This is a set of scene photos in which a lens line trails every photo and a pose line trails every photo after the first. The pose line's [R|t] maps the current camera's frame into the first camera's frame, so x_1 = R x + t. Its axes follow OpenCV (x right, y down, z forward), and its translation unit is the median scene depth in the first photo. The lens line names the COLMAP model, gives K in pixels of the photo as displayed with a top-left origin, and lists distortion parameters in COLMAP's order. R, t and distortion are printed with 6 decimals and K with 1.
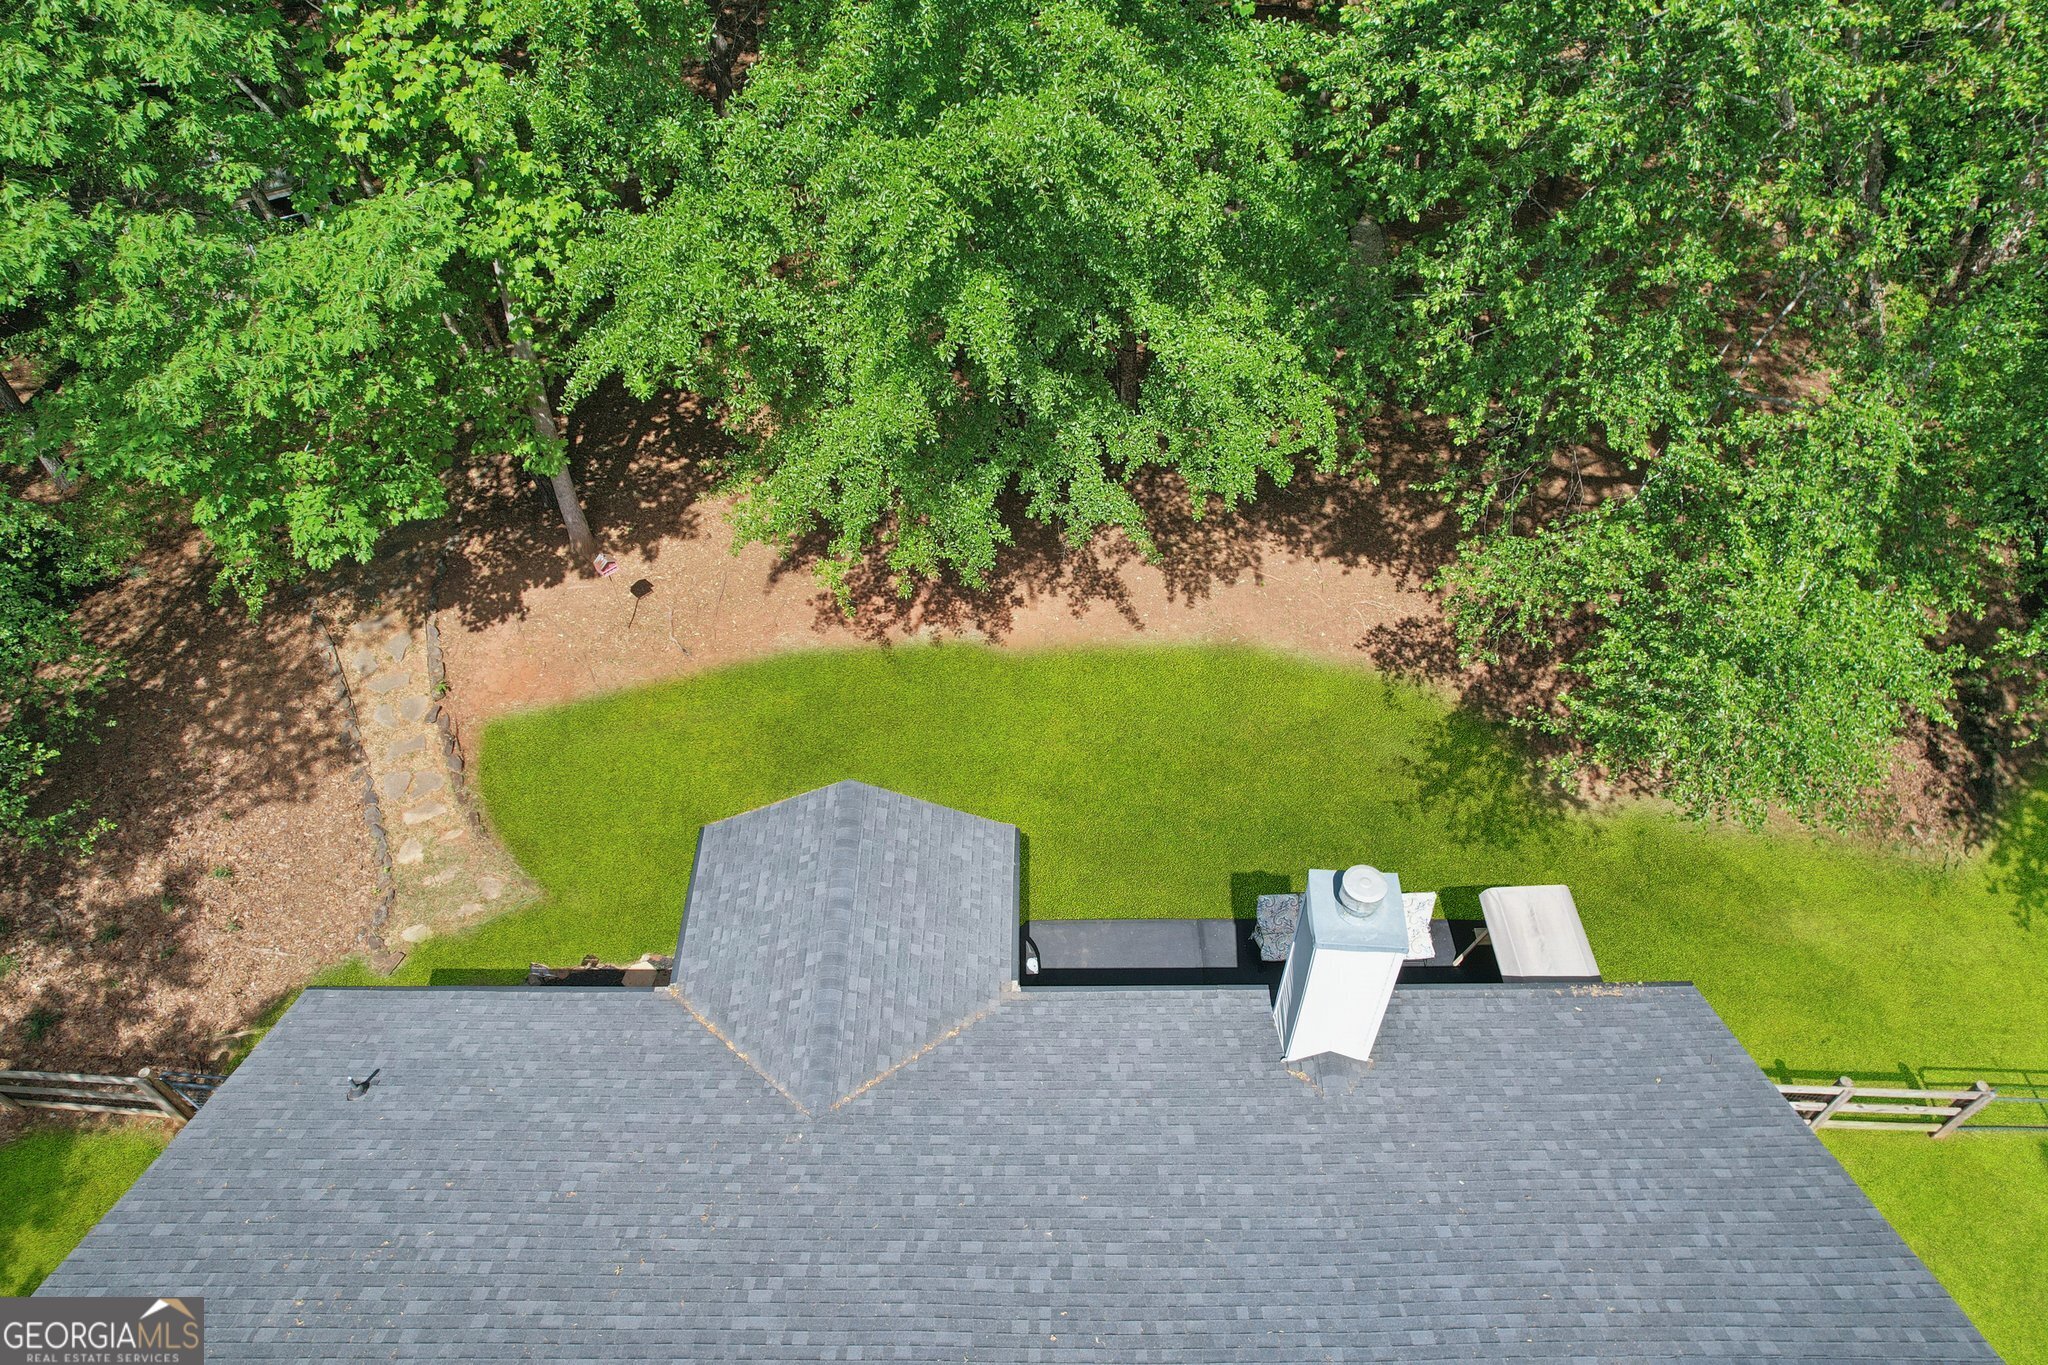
lens RADIAL K [[1265.9, 0, 1024.0], [0, 1265.9, 682.5], [0, 0, 1]] dist [-0.046446, 0.051113]
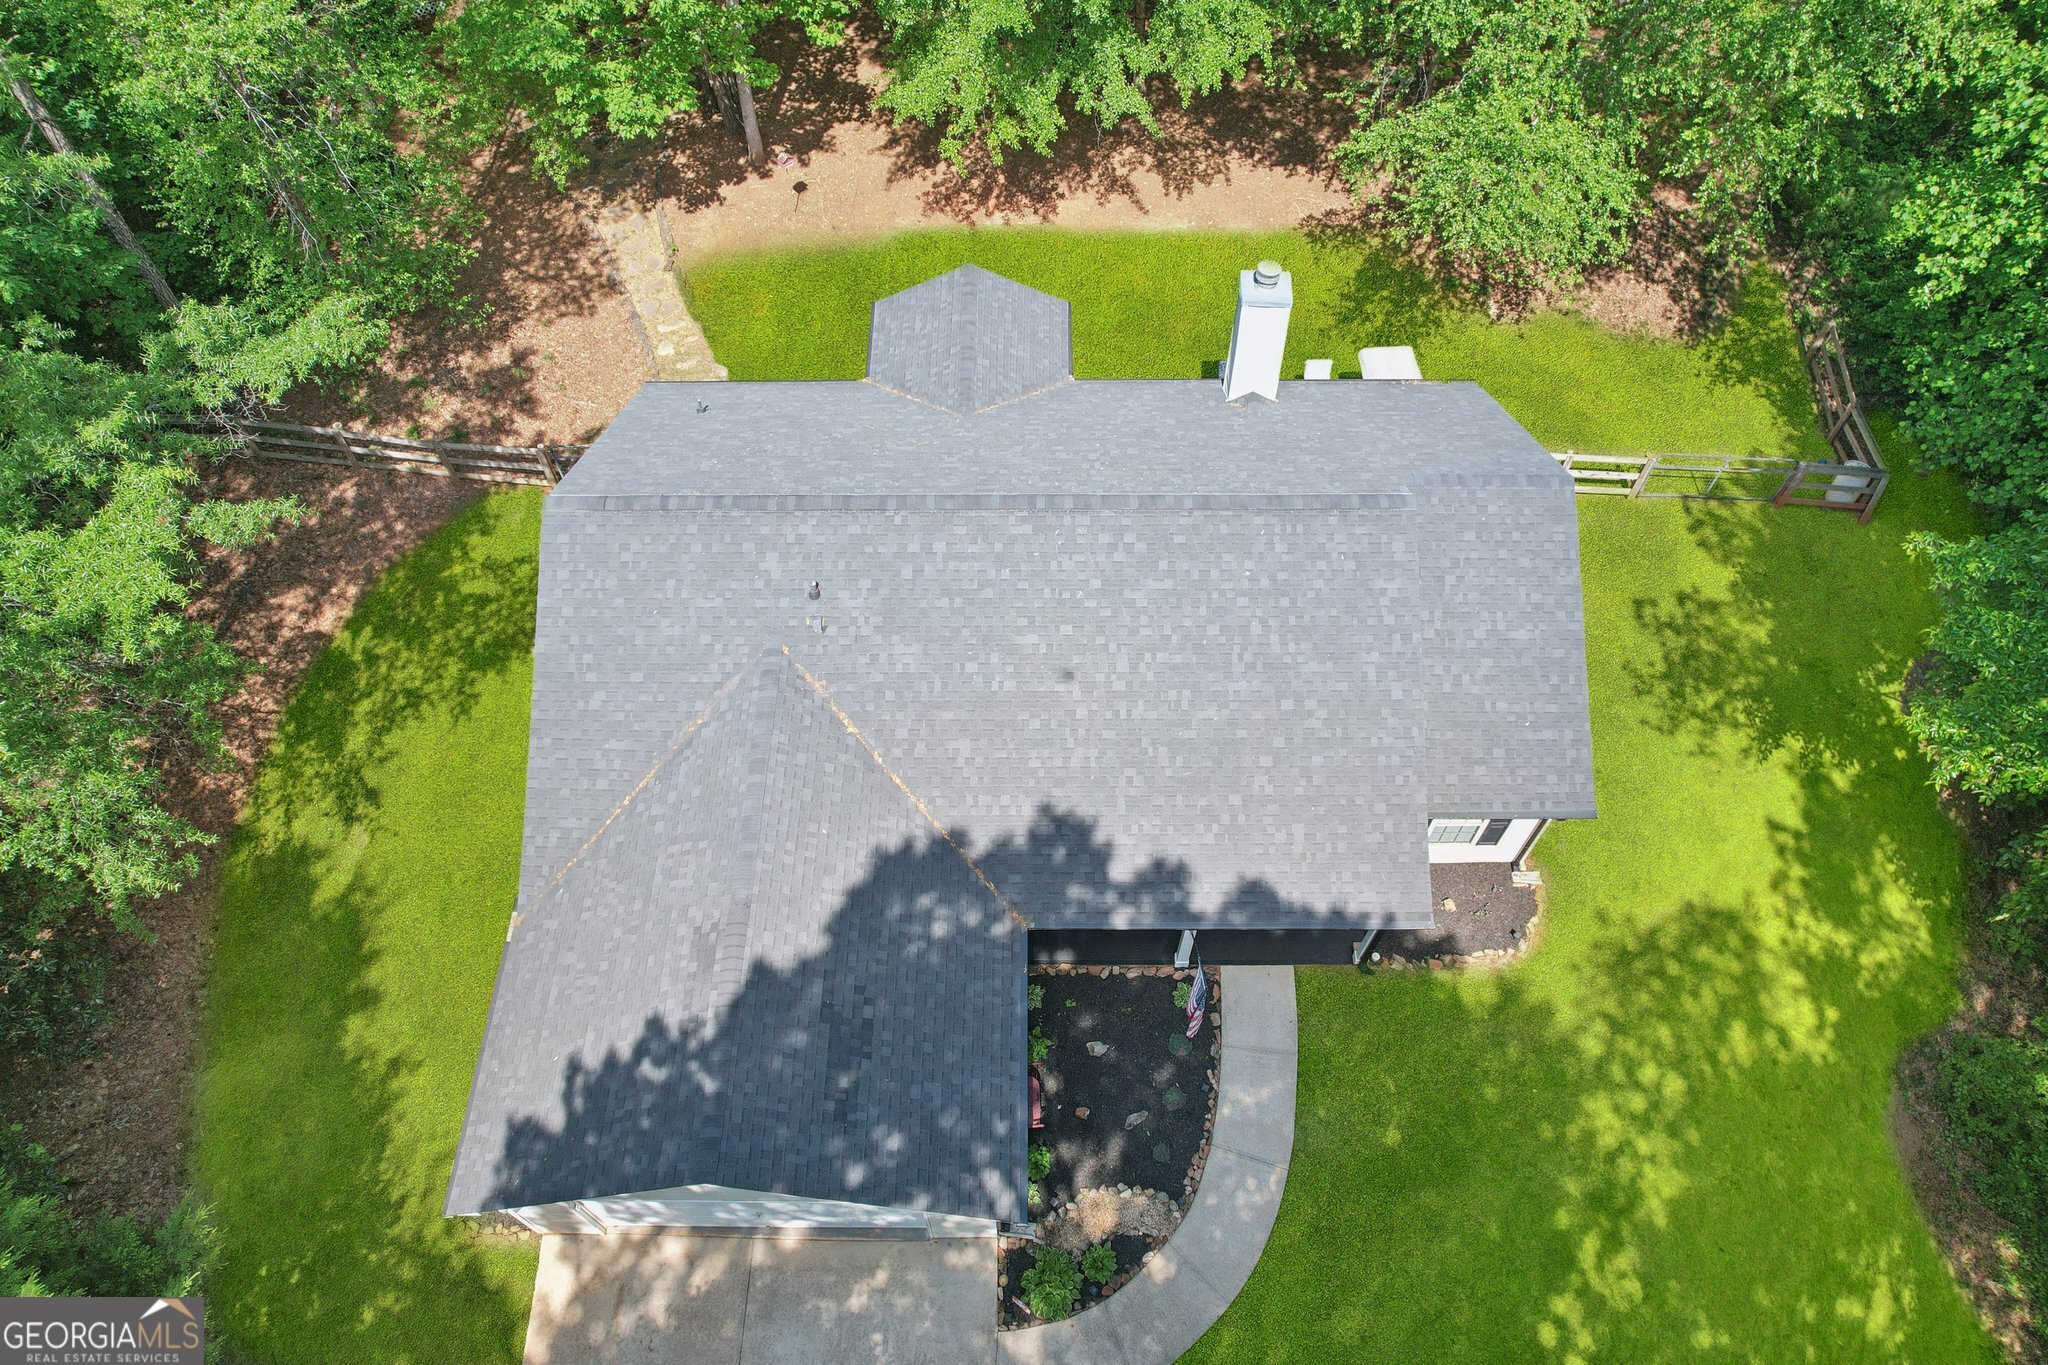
lens RADIAL K [[1470.4, 0, 997.7], [0, 1470.4, 677.6], [0, 0, 1]] dist [-0.086470, 0.114331]
pose [[0.999990, 0.004464, -0.000388, -0.077143], [-0.004410, 0.995802, 0.091425, 0.348072], [0.000795, -0.091423, 0.995812, -0.743277]]
